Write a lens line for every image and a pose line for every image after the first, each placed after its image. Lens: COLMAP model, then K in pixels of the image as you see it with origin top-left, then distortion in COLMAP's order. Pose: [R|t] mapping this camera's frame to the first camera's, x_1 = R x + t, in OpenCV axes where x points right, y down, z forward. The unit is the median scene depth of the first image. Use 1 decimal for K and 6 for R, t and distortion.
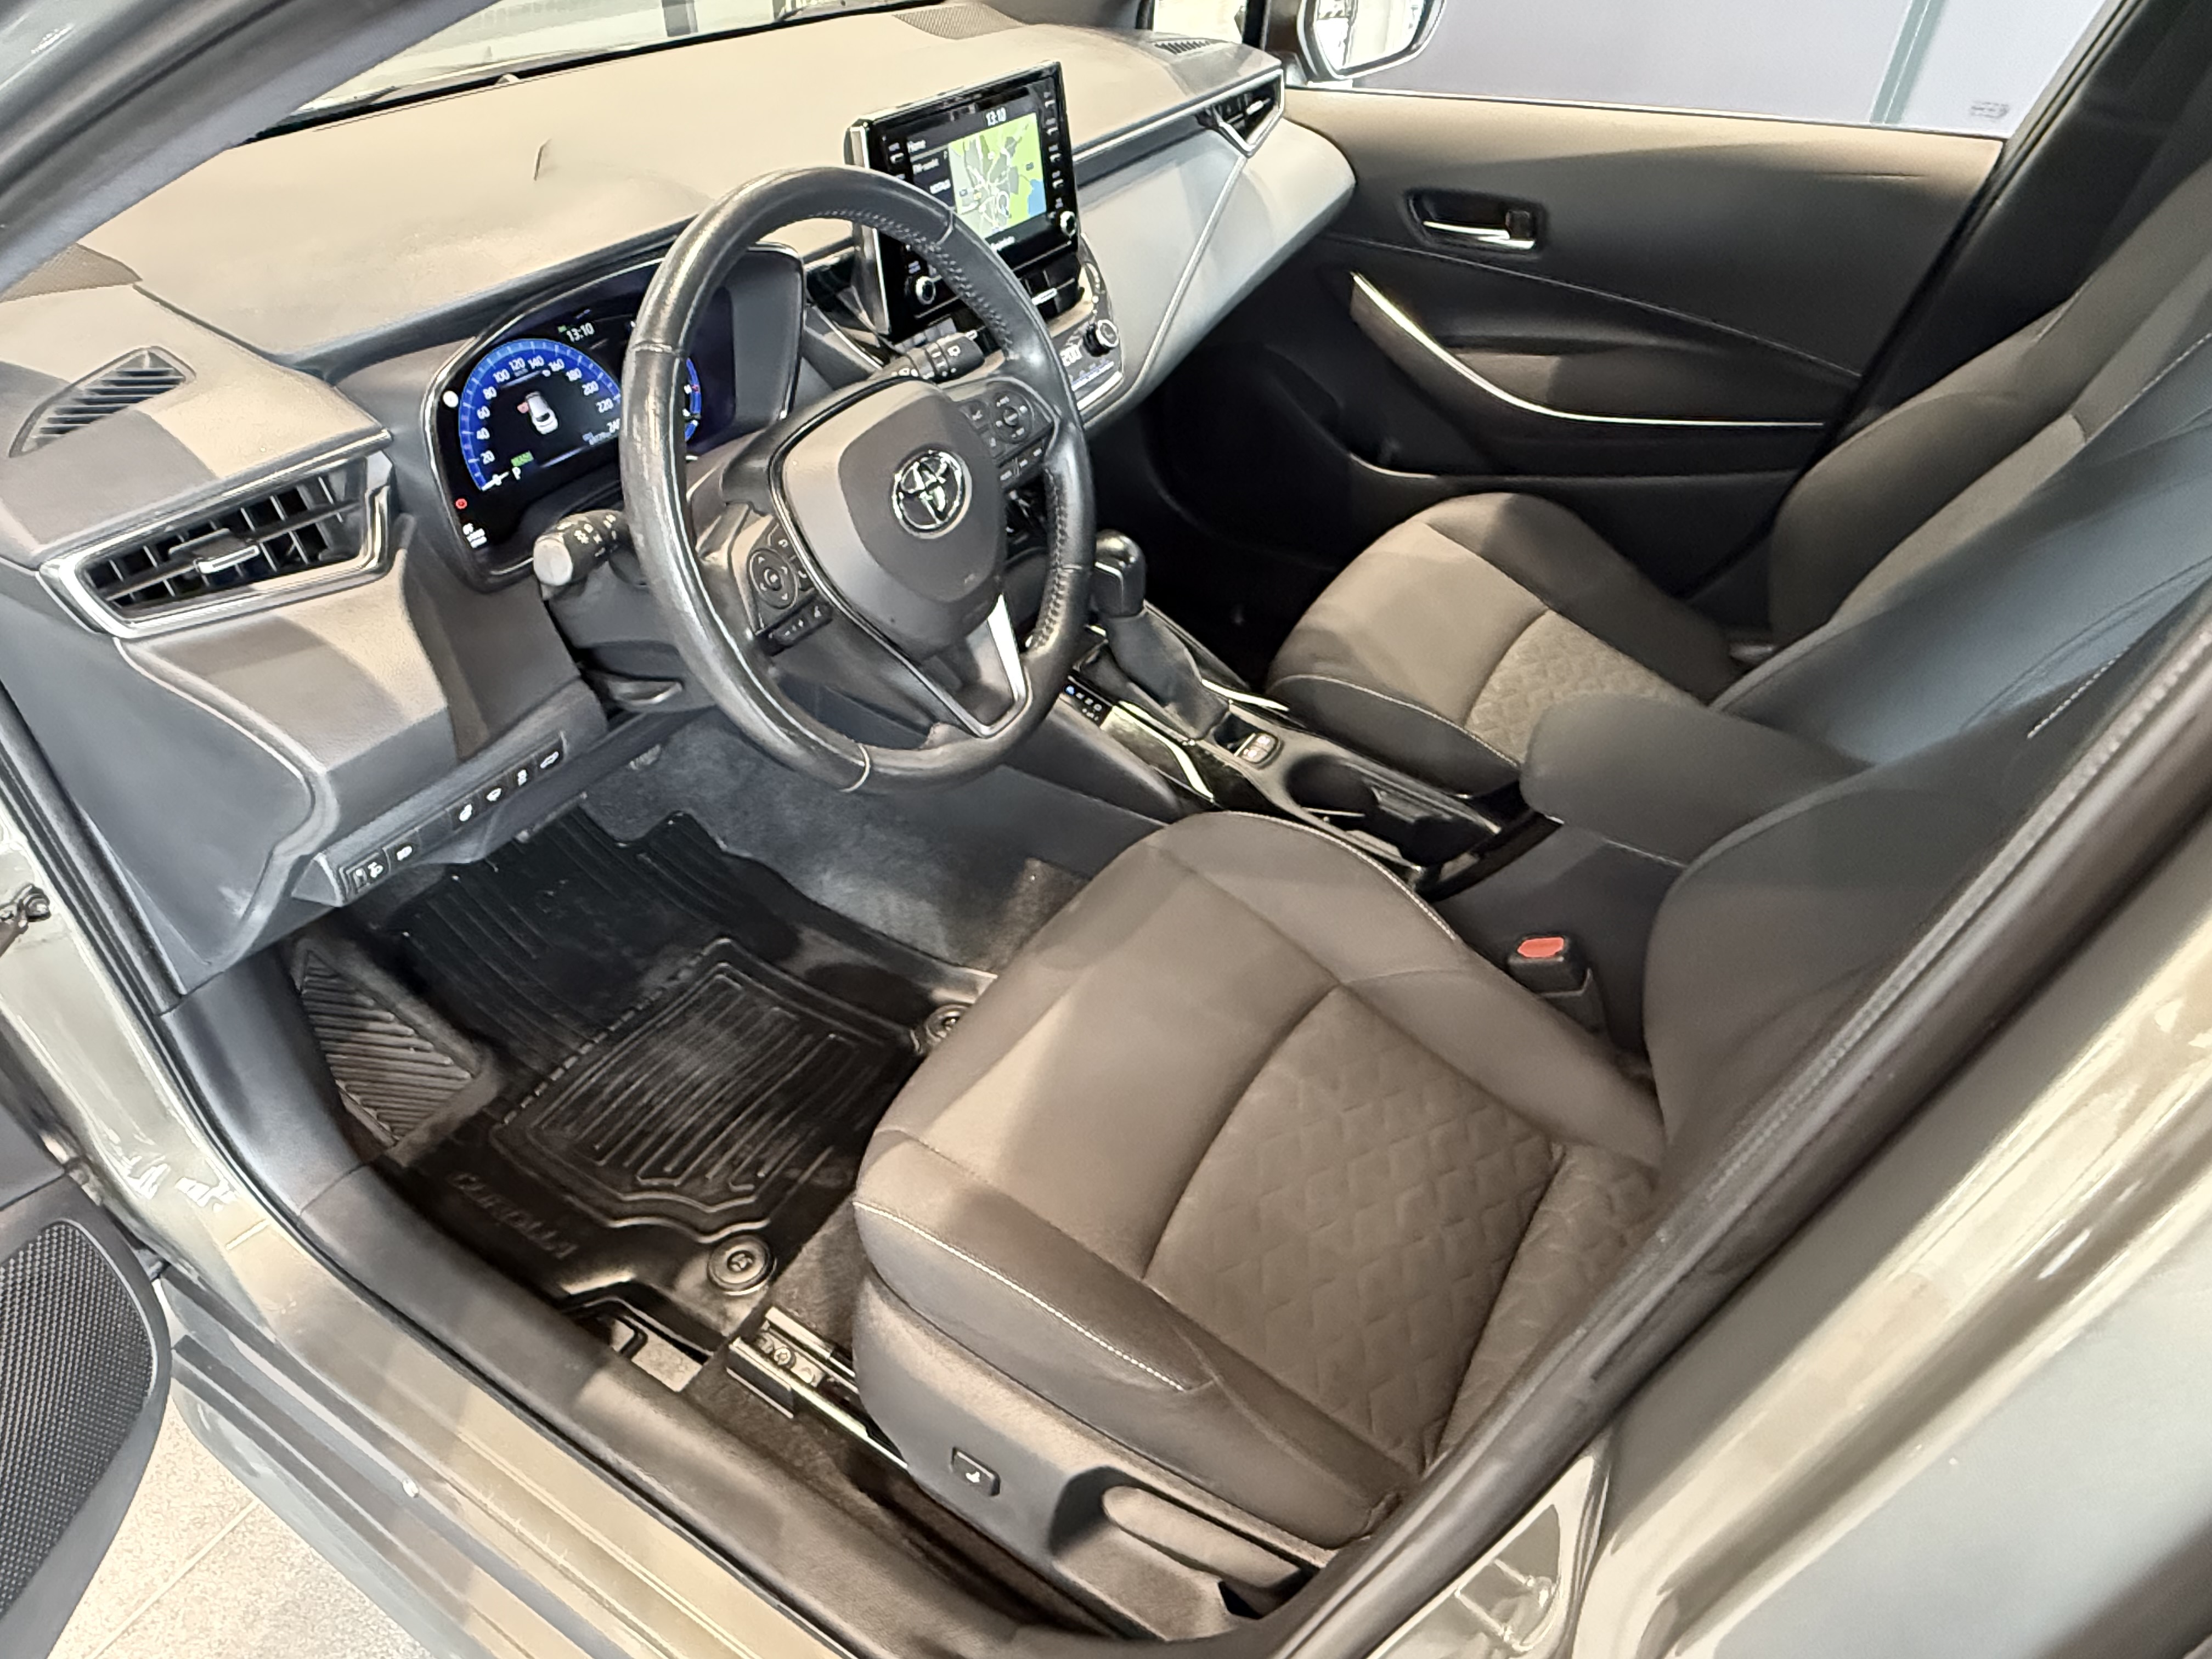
lens RADIAL K [[1359.8, 0, 1081.5], [0, 1359.8, 842.7], [0, 0, 1]] dist [0.001514, 0.000797]
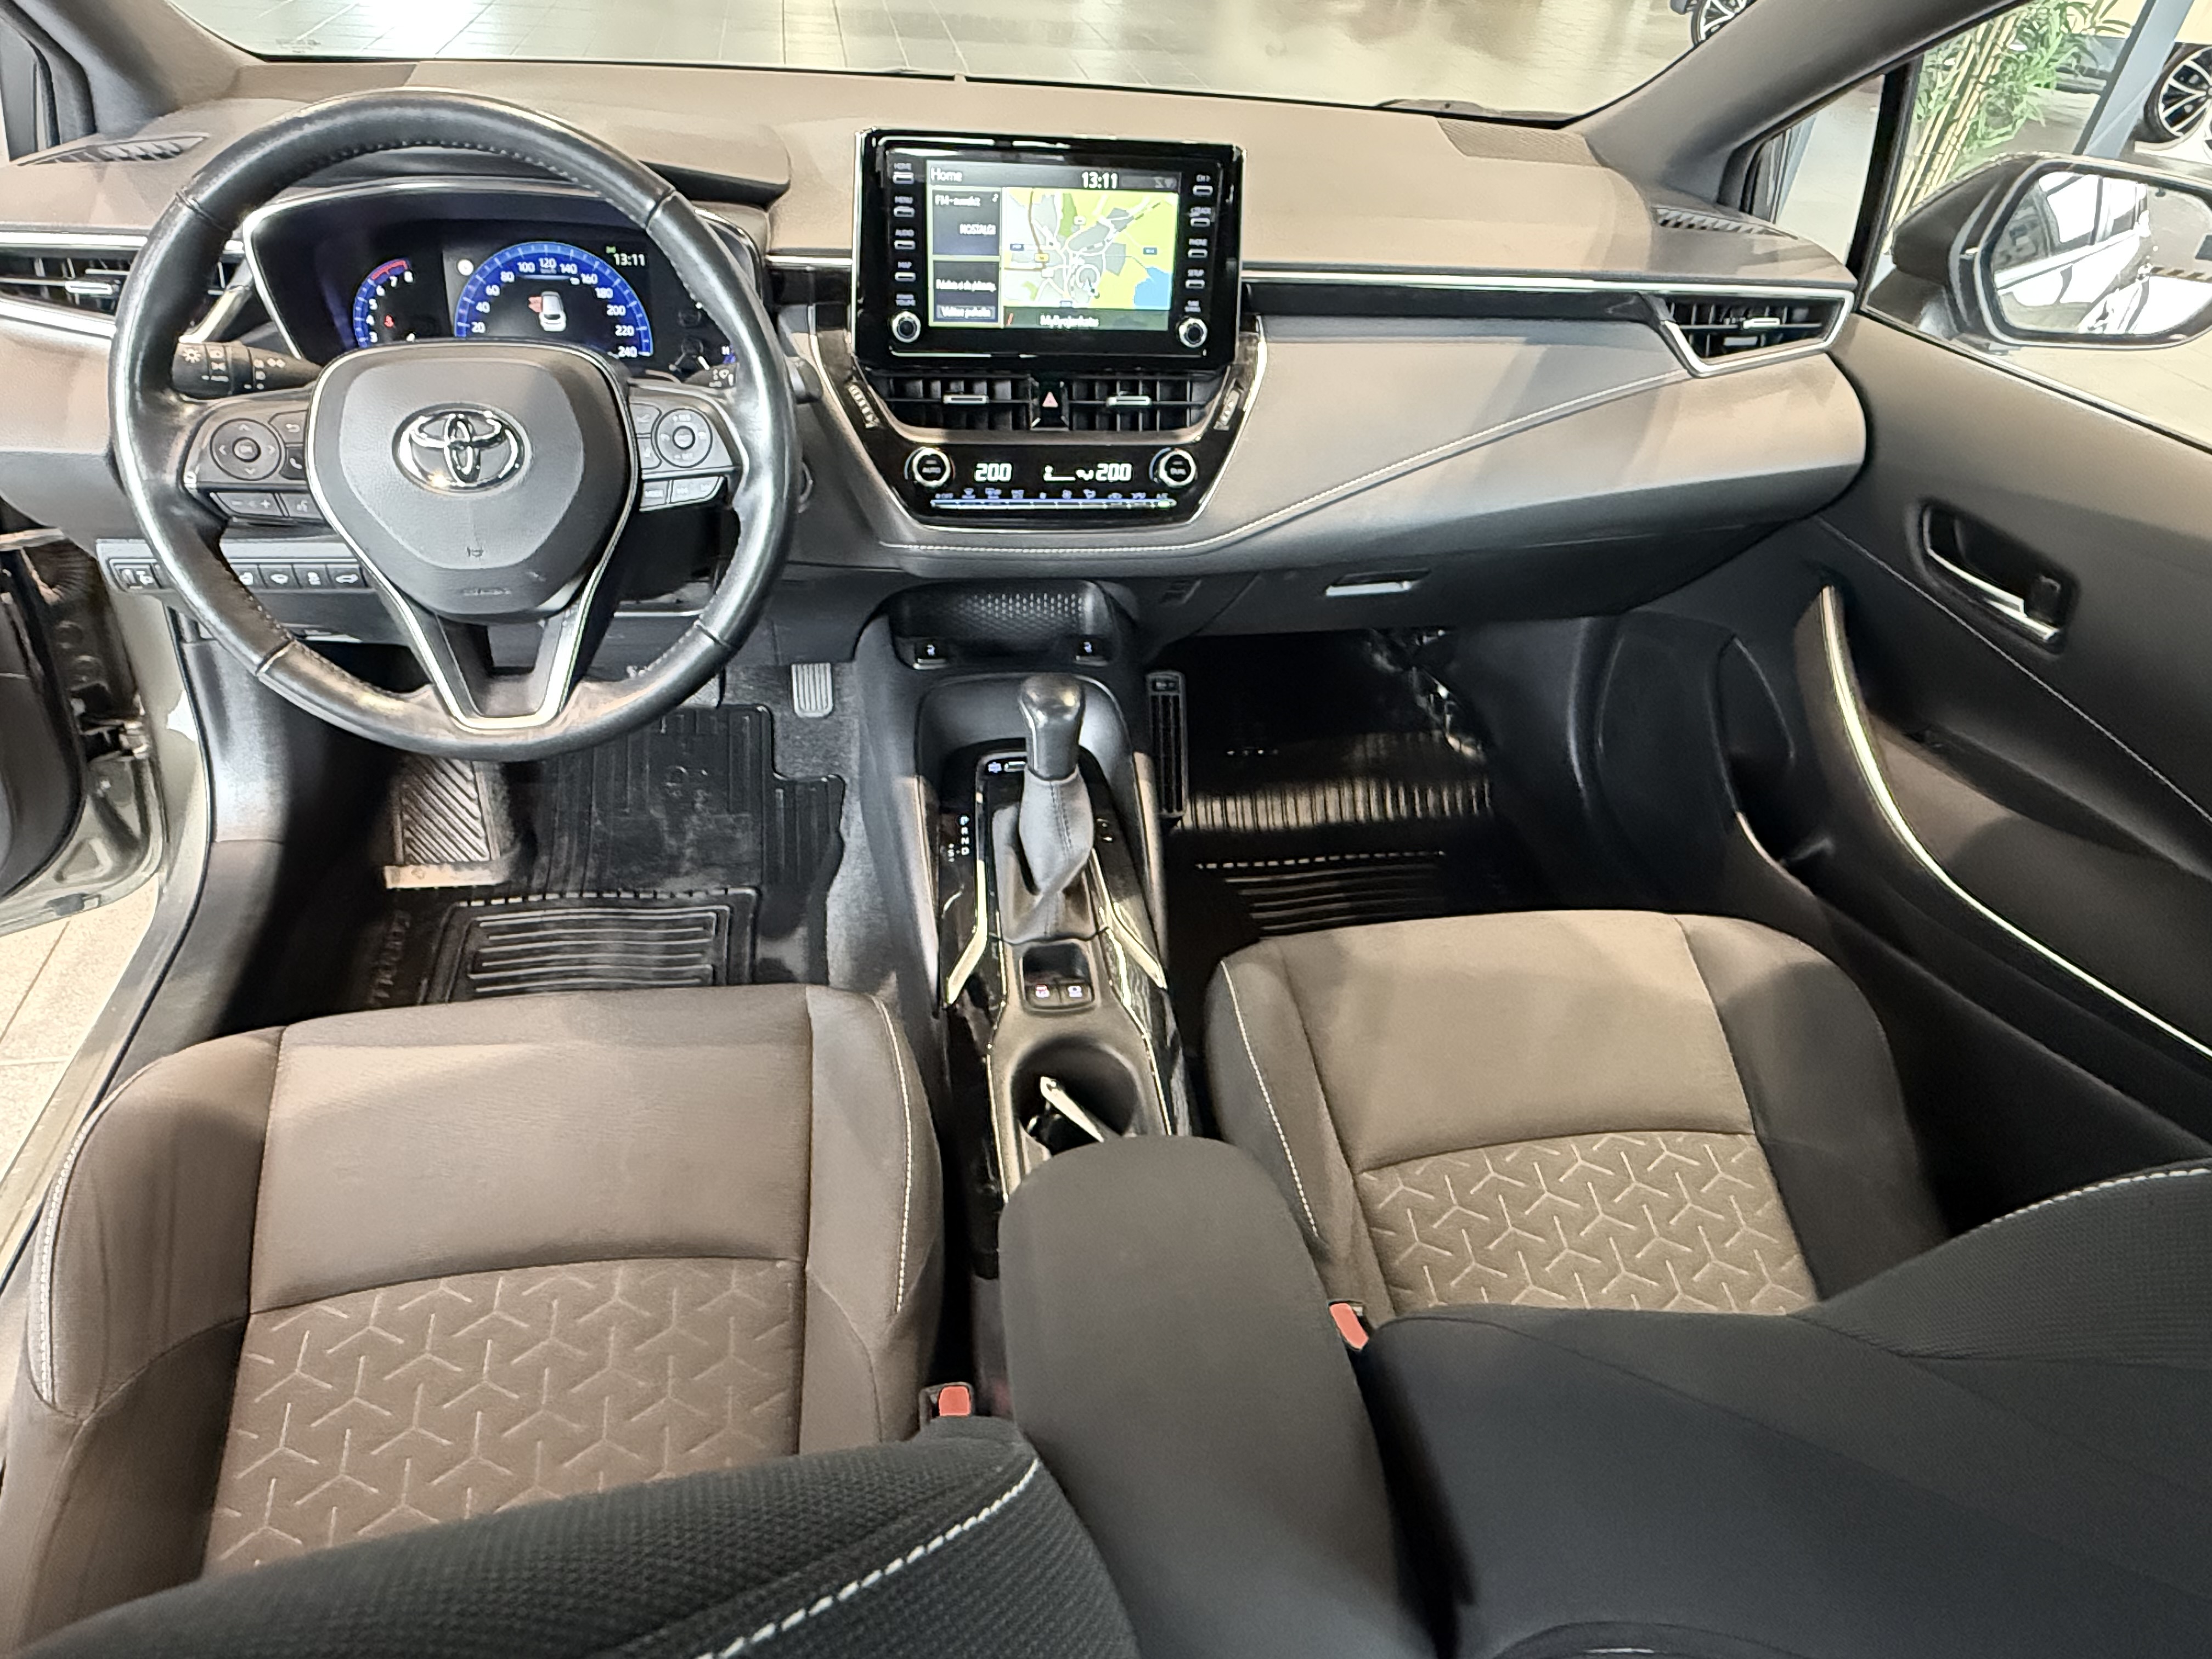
lens RADIAL K [[1359.8, 0, 1086.8], [0, 1359.8, 834.6], [0, 0, 1]] dist [0.001514, 0.000797]
pose [[0.658126, 0.485330, -0.575609, 0.581023], [-0.533563, 0.840036, 0.098231, -0.247374], [0.531207, 0.242475, 0.811804, 0.370945]]
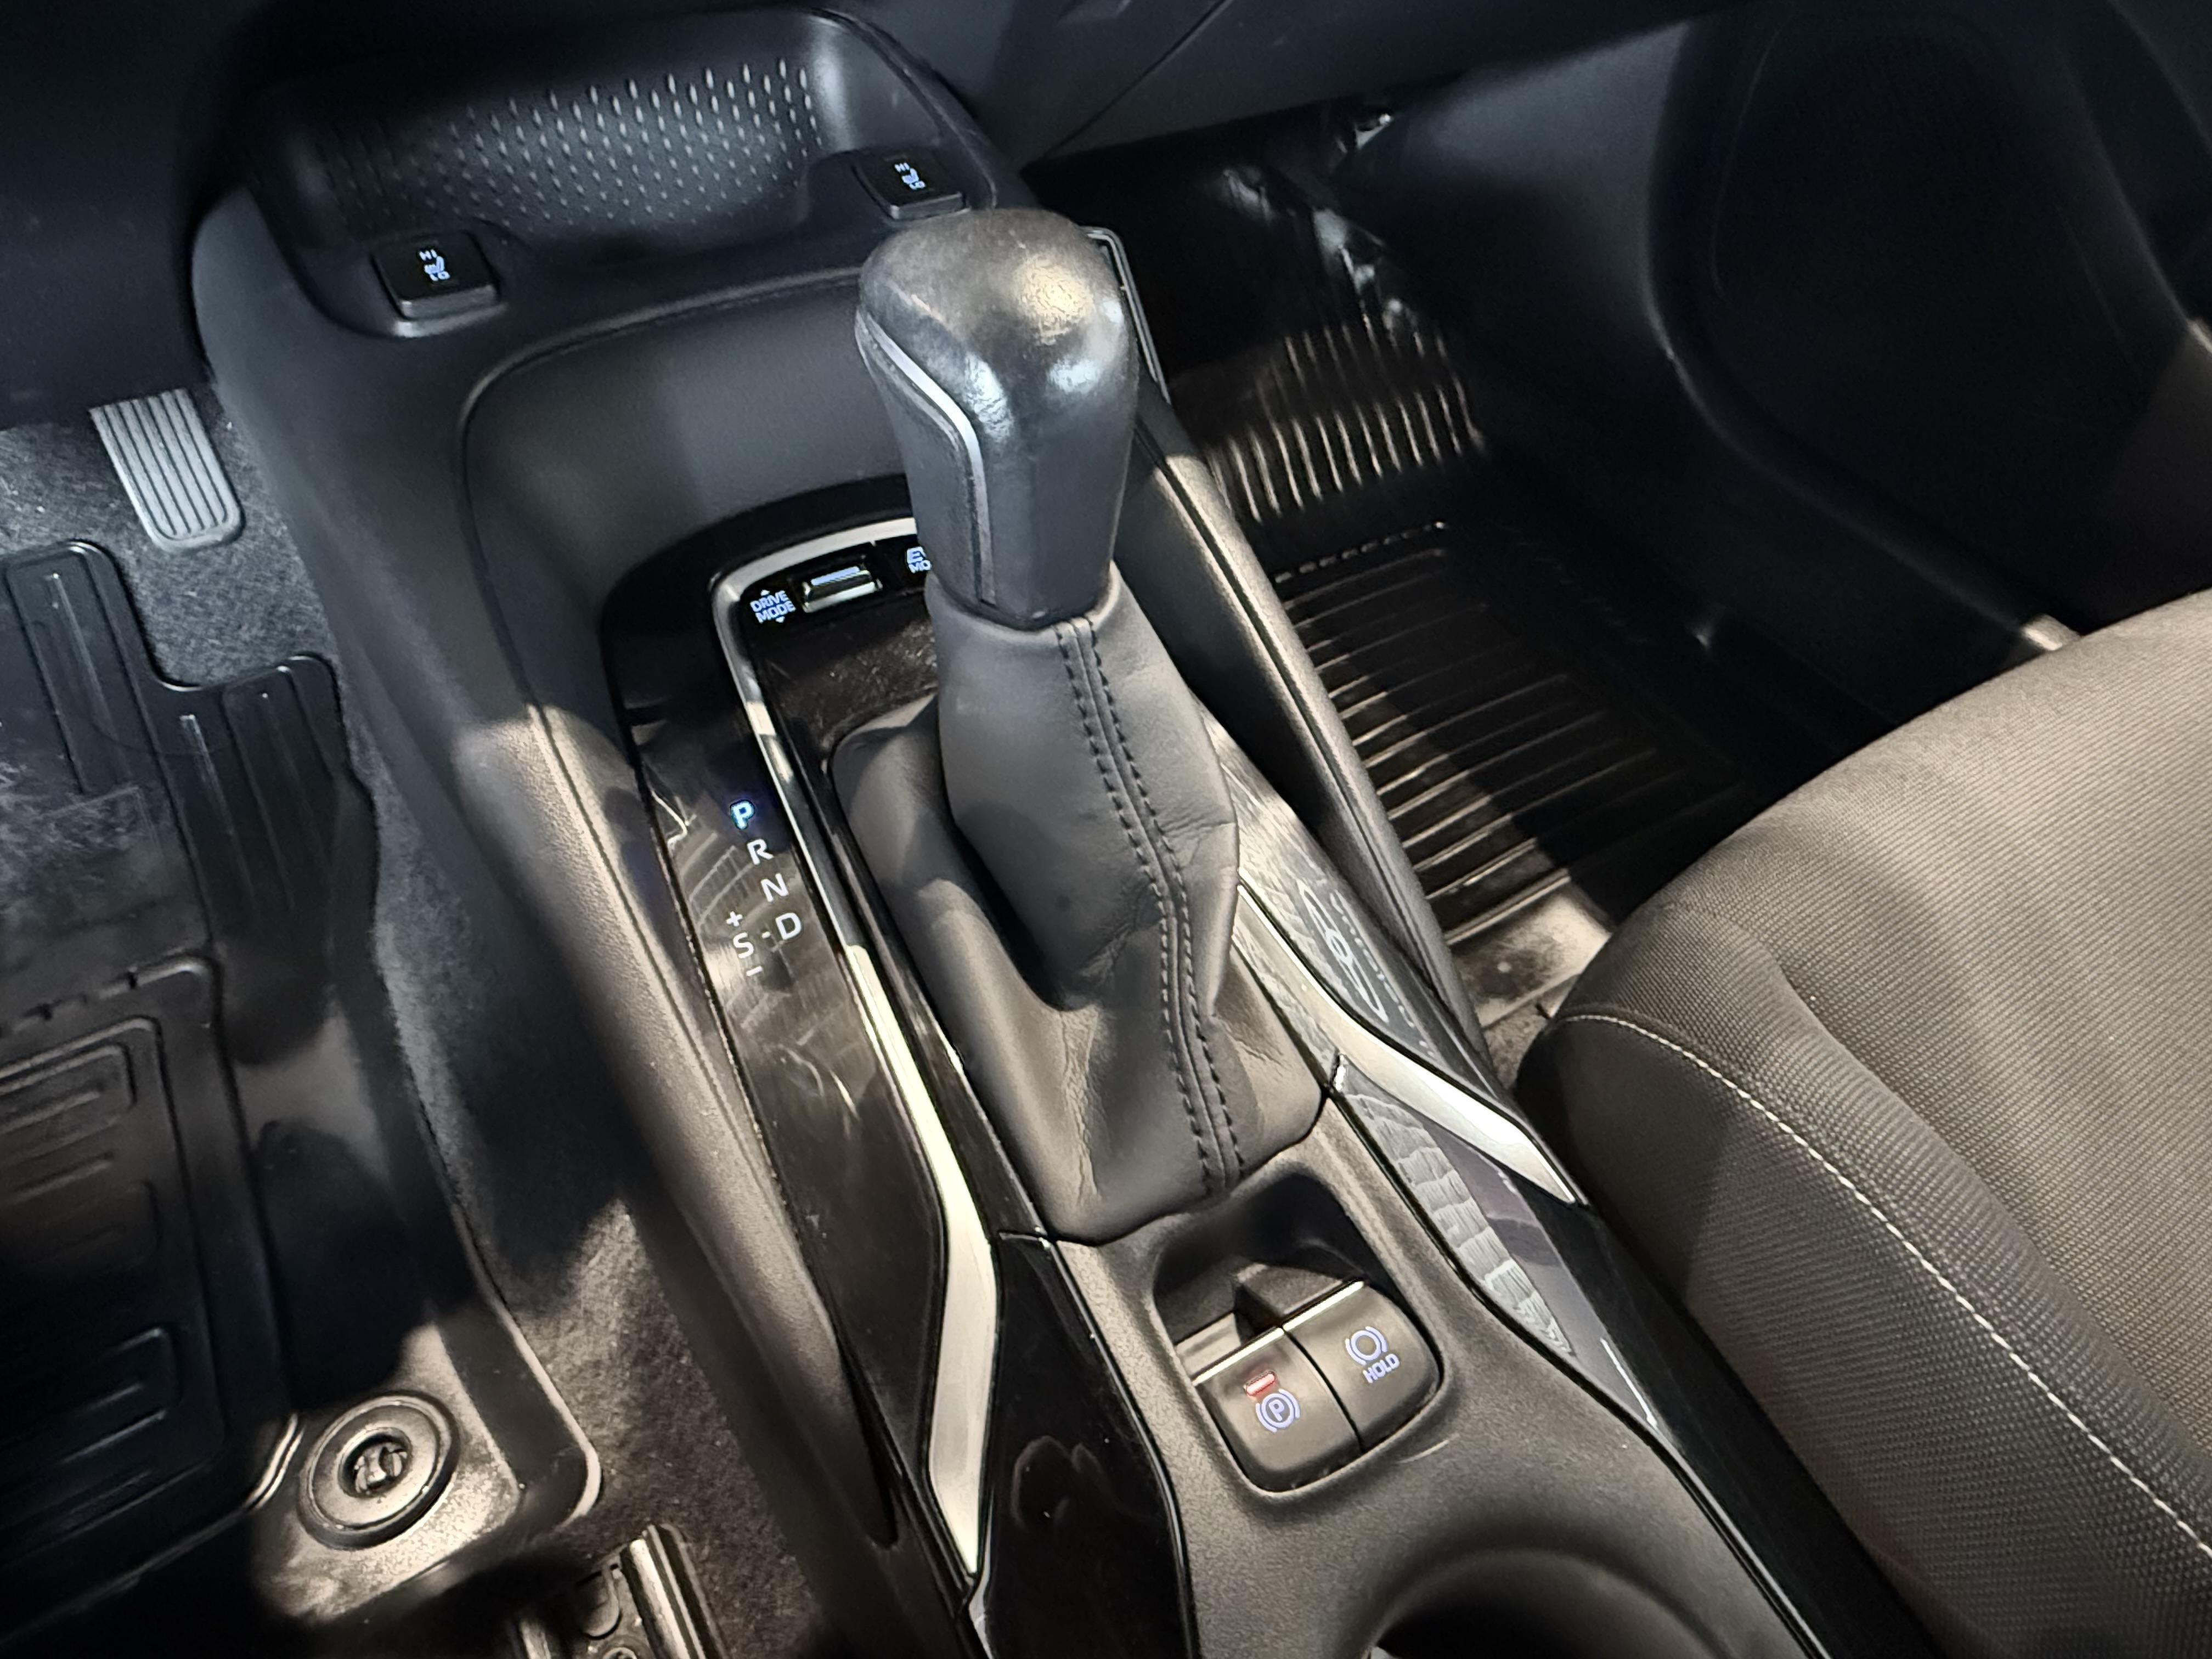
lens RADIAL K [[1359.8, 0, 1035.0], [0, 1359.8, 841.7], [0, 0, 1]] dist [0.001514, 0.000797]
pose [[0.879752, 0.381404, -0.283843, 0.124277], [-0.338297, 0.921672, 0.189936, -0.187625], [0.334052, -0.071073, 0.939871, 0.832317]]
